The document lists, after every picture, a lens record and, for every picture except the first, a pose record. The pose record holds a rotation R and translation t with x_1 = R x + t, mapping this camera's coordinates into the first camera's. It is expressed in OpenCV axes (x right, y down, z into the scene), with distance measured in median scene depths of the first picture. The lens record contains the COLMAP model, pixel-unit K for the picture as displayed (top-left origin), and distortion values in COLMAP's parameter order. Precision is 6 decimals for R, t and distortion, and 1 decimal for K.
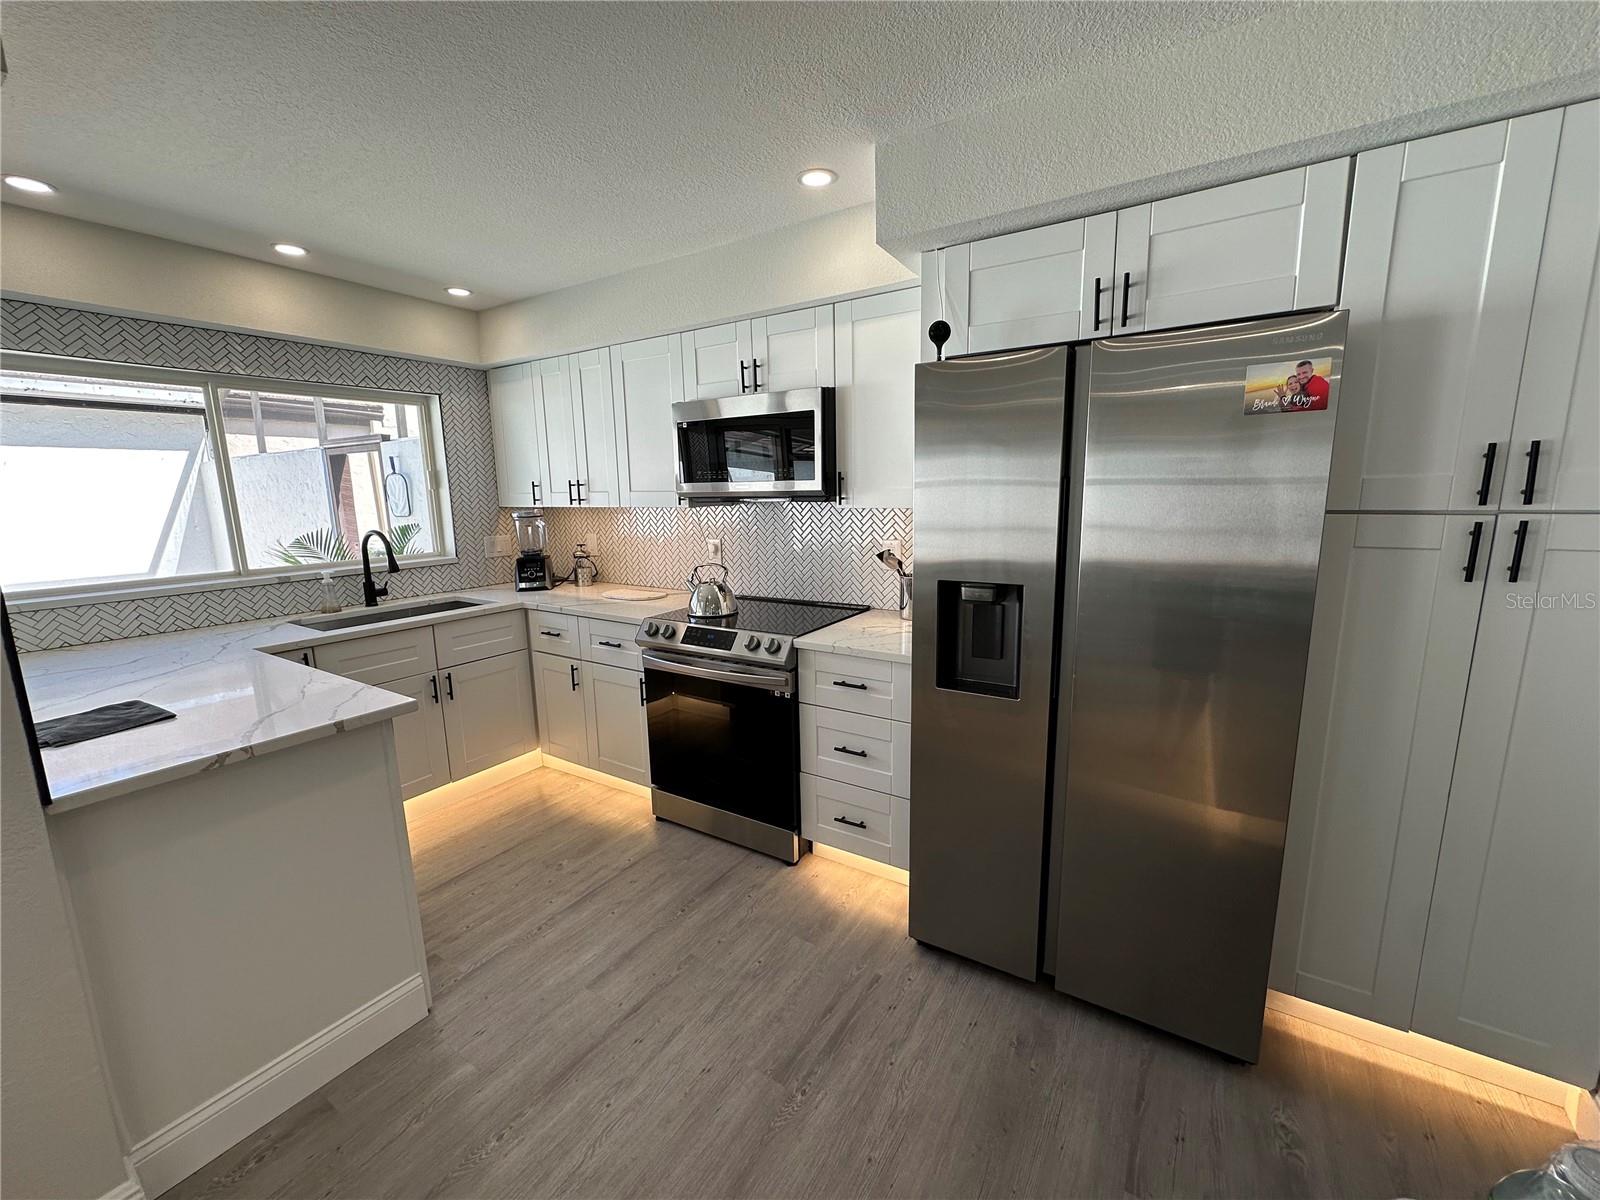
lens RADIAL K [[644.7, 0, 800.0], [0, 644.7, 600.0], [0, 0, 1]] dist [0.001798, 0.000136]
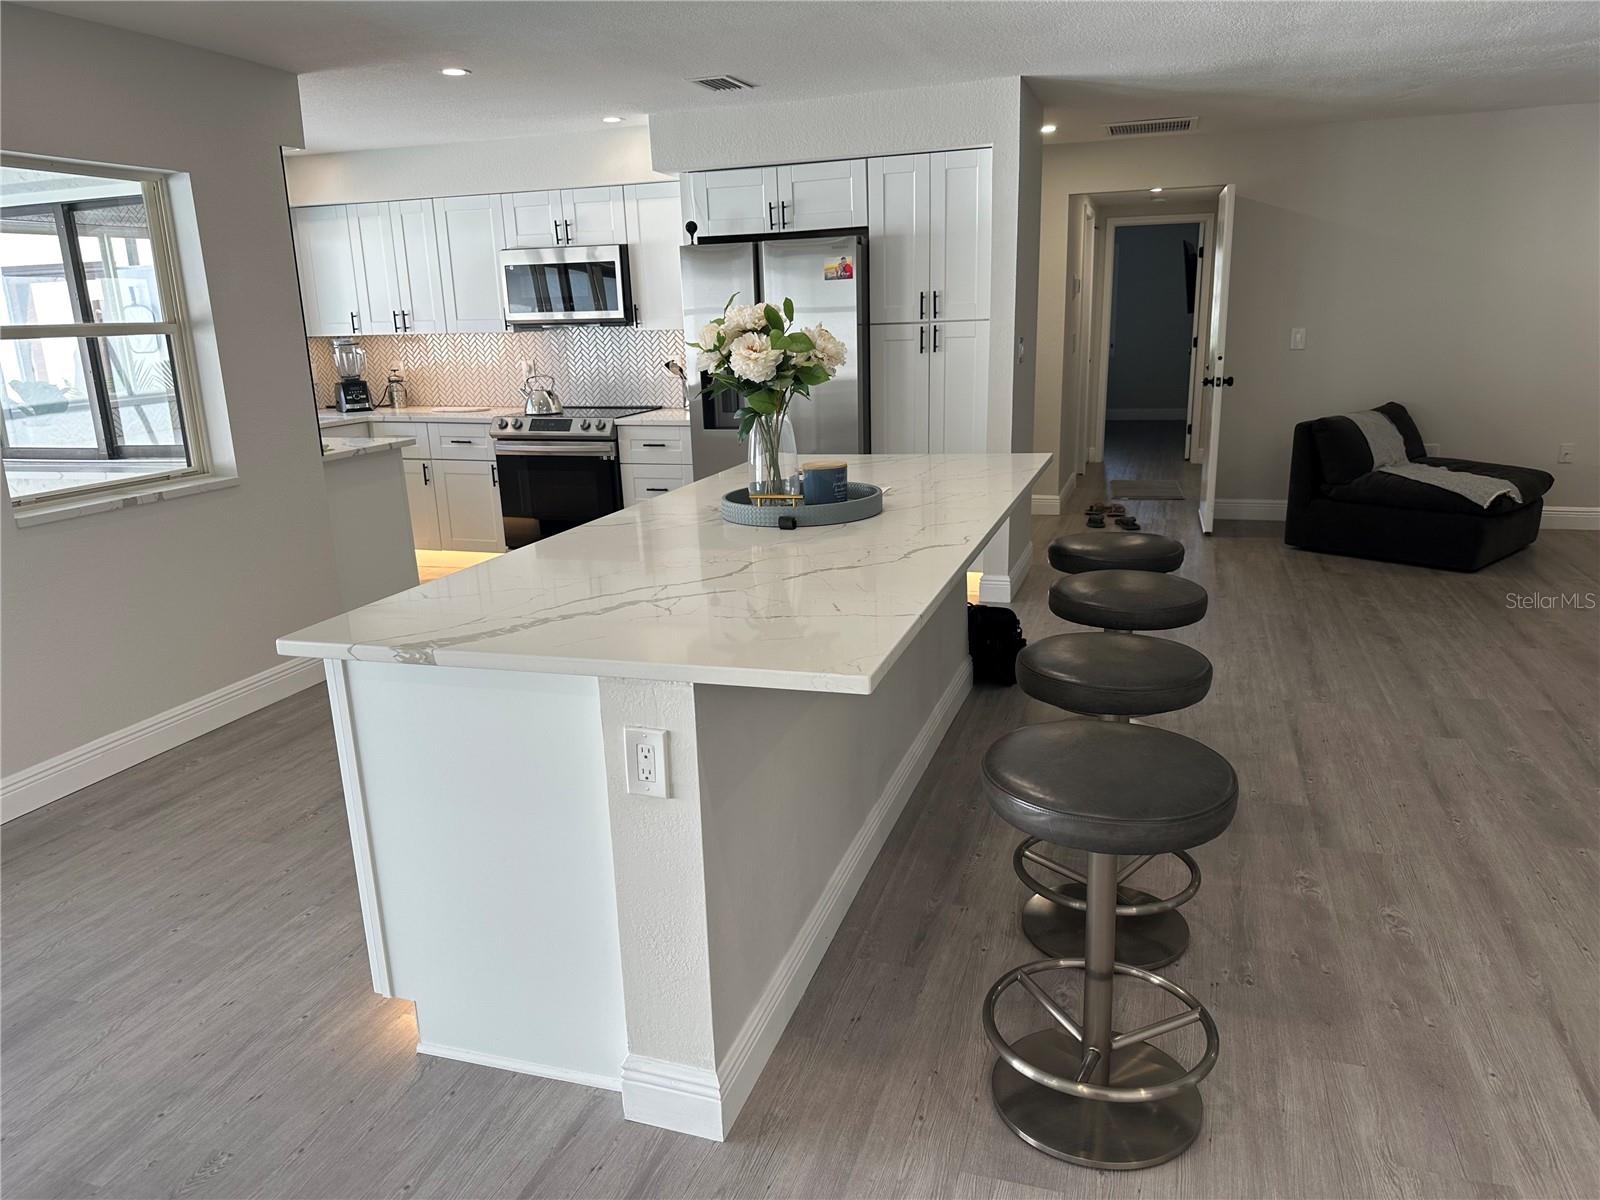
lens RADIAL K [[1092.0, 0, 782.1], [0, 1092.0, 602.8], [0, 0, 1]] dist [0.149955, -0.238083]
pose [[0.972255, -0.076280, 0.221136, -0.207442], [0.057185, 0.994161, 0.091510, 0.247788], [-0.226825, -0.076326, 0.970940, -1.467118]]
